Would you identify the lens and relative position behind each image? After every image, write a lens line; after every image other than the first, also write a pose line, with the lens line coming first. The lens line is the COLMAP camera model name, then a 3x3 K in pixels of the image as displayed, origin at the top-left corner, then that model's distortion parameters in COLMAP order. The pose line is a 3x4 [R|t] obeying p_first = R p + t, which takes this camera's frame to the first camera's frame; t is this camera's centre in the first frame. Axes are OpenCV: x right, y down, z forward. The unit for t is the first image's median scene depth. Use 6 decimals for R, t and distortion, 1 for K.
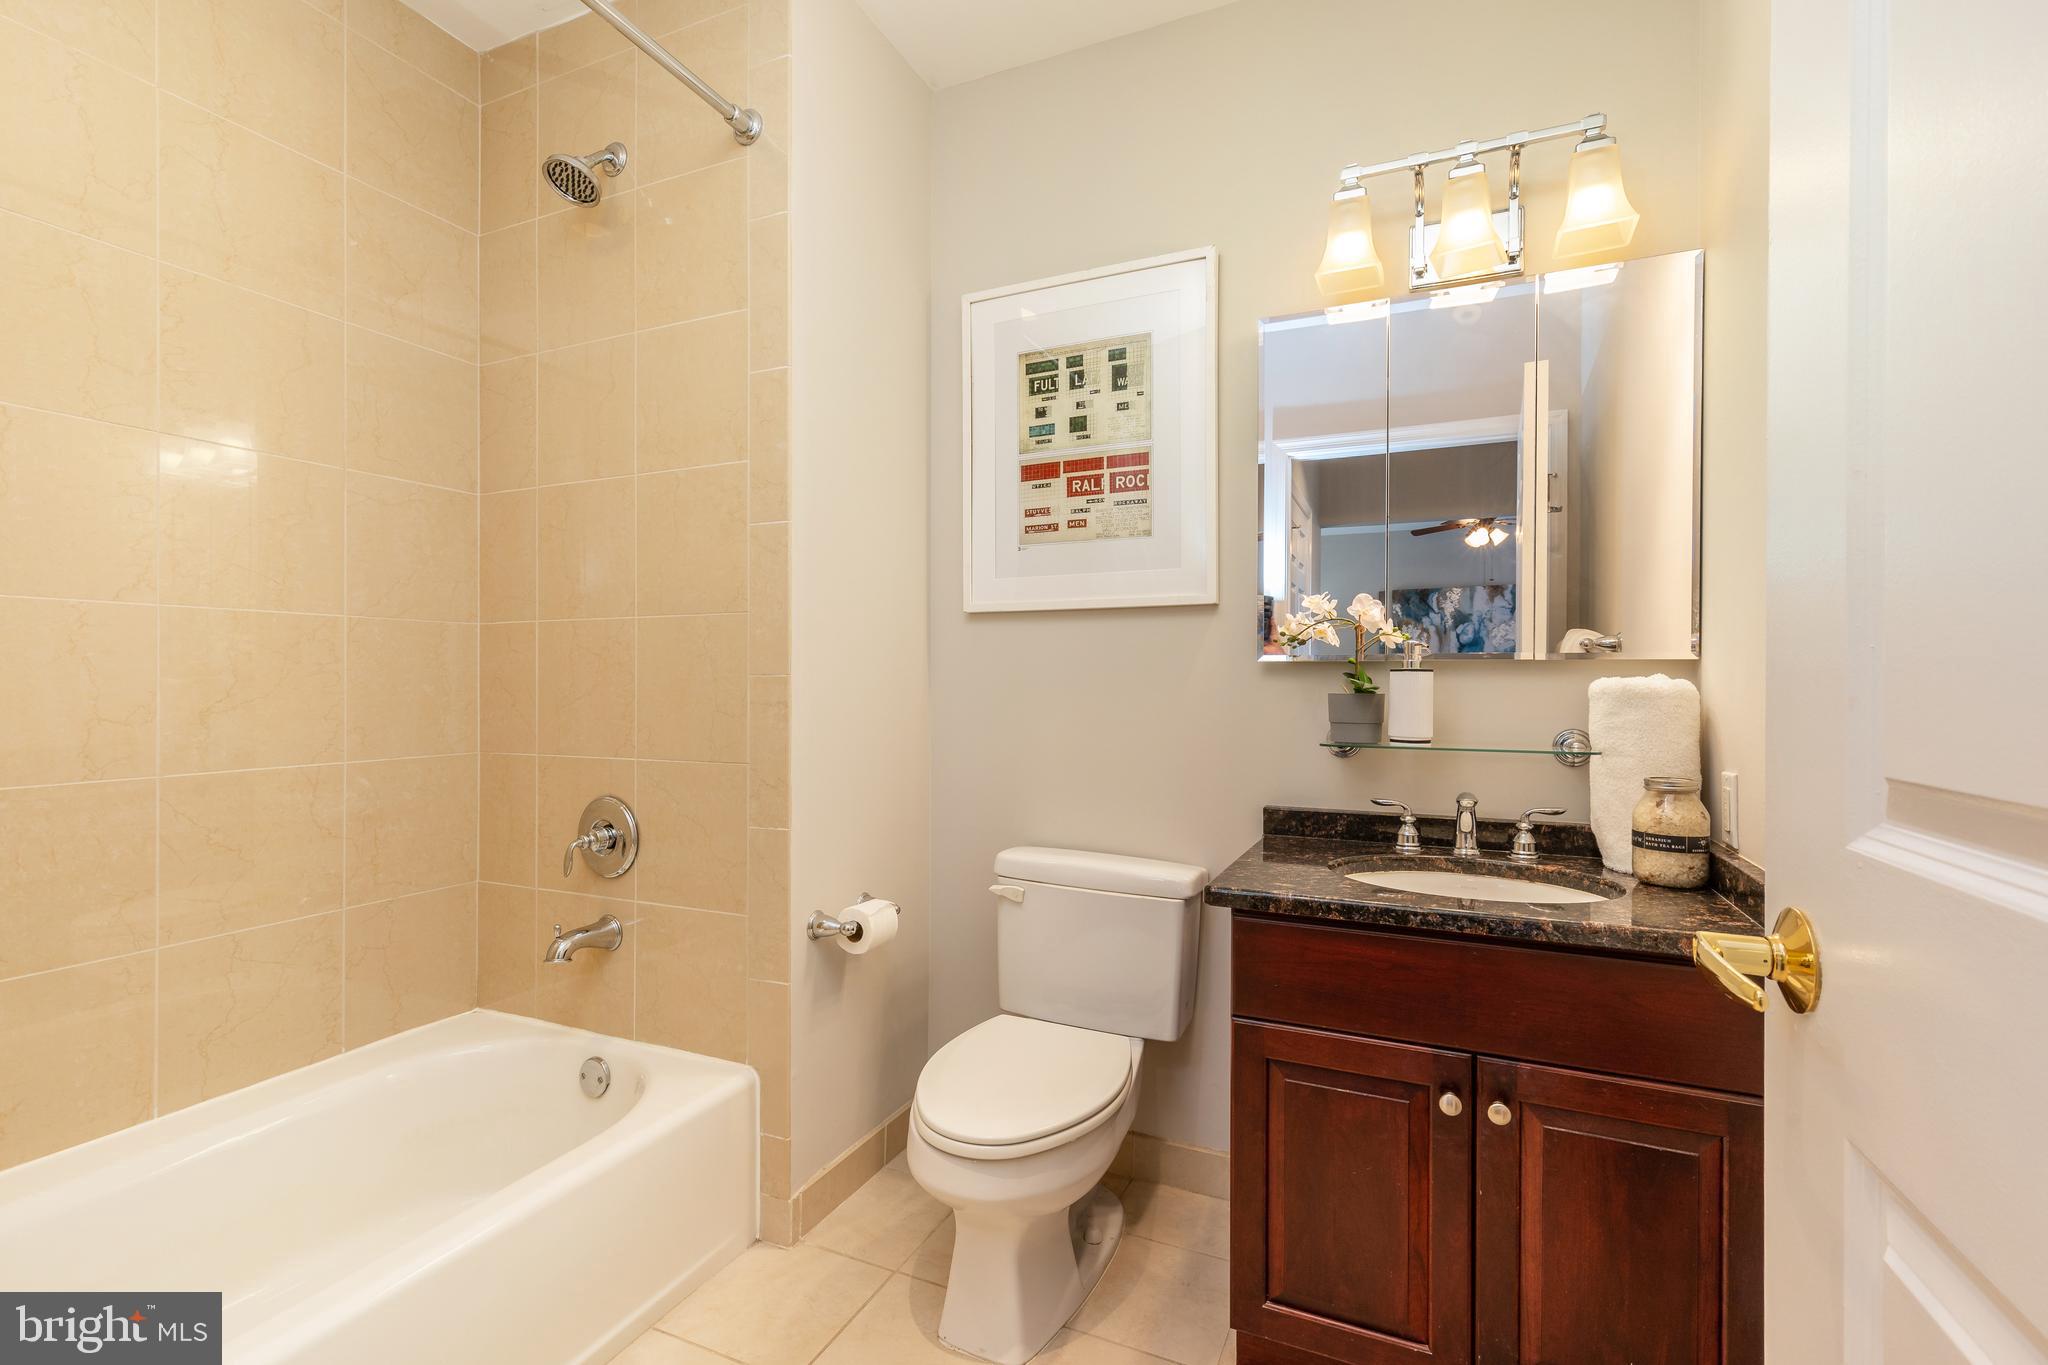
lens RADIAL K [[923.7, 0, 1024.0], [0, 923.7, 682.5], [0, 0, 1]] dist [0.001134, 0.000023]
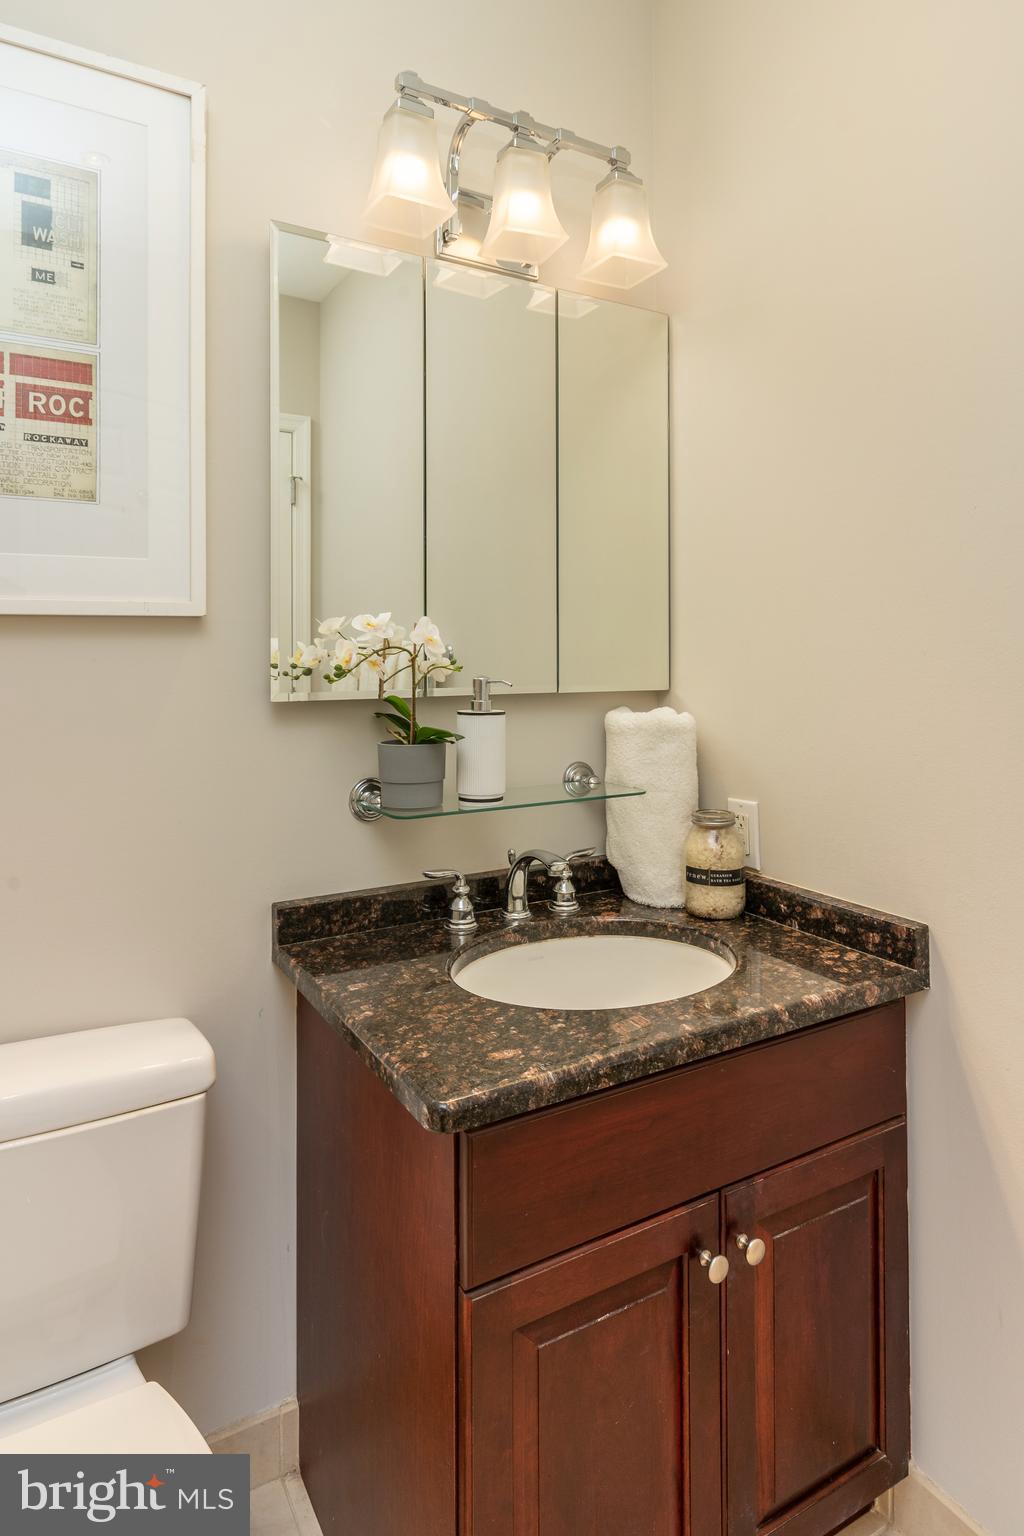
lens RADIAL K [[893.5, 0, 512.6], [0, 893.5, 646.0], [0, 0, 1]] dist [-0.000044, -0.000688]
pose [[0.592320, 0.004607, 0.805690, -0.175660], [0.008210, 0.999897, -0.011754, -0.052419], [-0.805661, 0.013577, 0.592221, 0.421151]]
